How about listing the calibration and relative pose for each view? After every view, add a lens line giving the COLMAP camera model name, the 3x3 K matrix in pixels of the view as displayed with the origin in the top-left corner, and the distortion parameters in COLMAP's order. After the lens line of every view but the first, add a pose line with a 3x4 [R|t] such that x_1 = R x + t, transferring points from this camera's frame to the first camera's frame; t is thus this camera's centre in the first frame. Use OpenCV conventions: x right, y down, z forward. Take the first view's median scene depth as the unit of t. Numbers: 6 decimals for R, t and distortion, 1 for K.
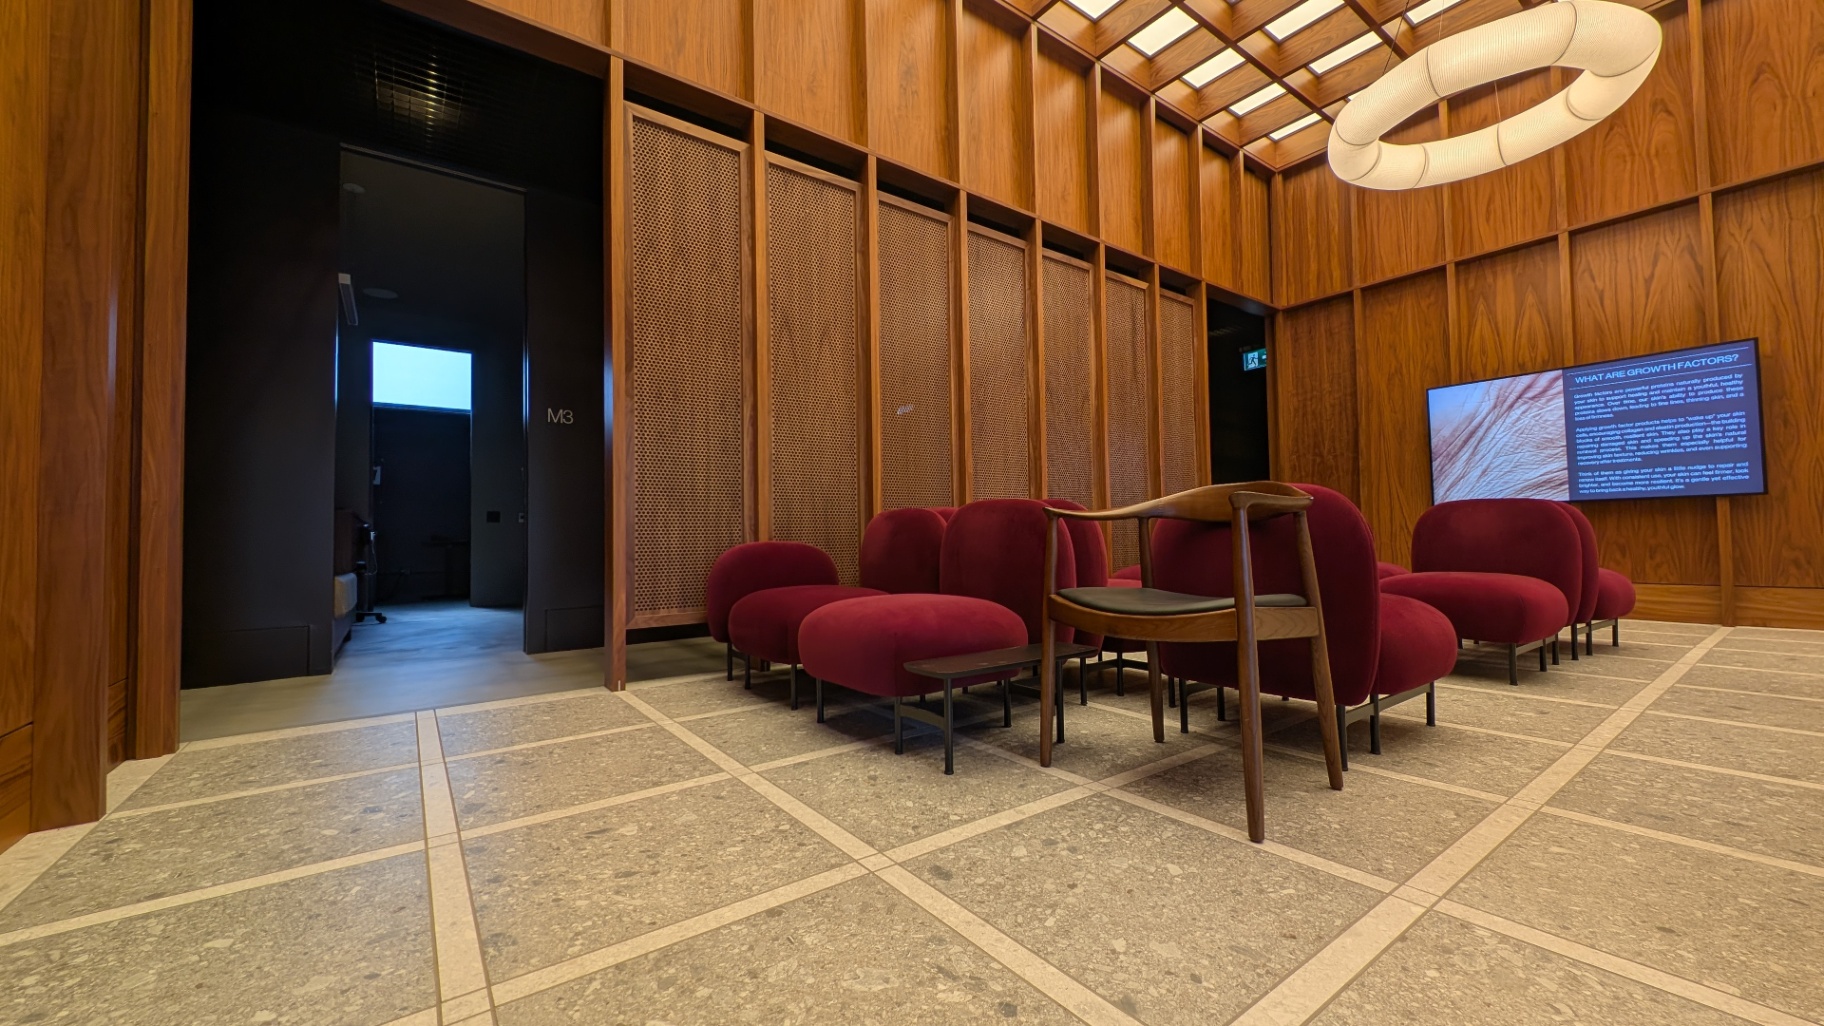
lens RADIAL K [[688.8, 0, 907.1], [0, 688.8, 514.6], [0, 0, 1]] dist [-0.000701, -0.001680]
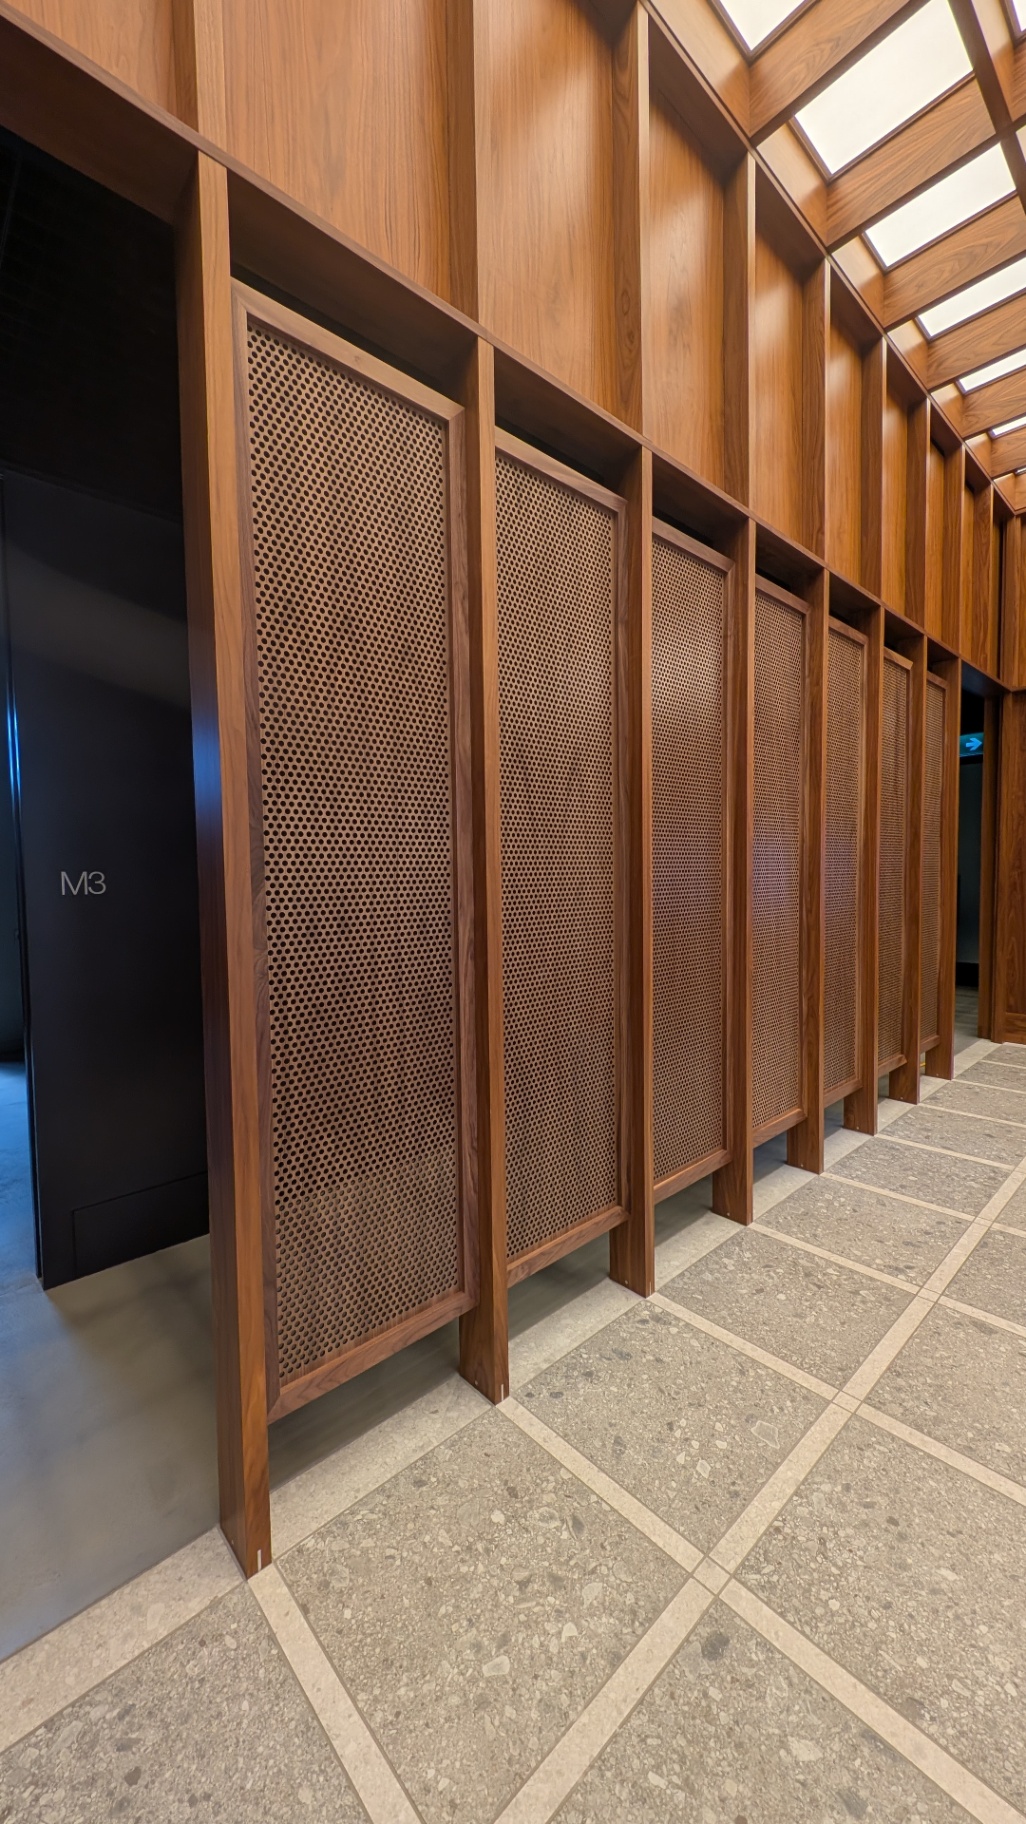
lens RADIAL K [[688.8, 0, 501.9], [0, 688.8, 897.0], [0, 0, 1]] dist [-0.000701, -0.001680]
pose [[0.994662, -0.000889, 0.103186, -0.257087], [-0.006929, 0.997131, 0.075382, -0.216465], [-0.102957, -0.075694, 0.991802, 0.467464]]
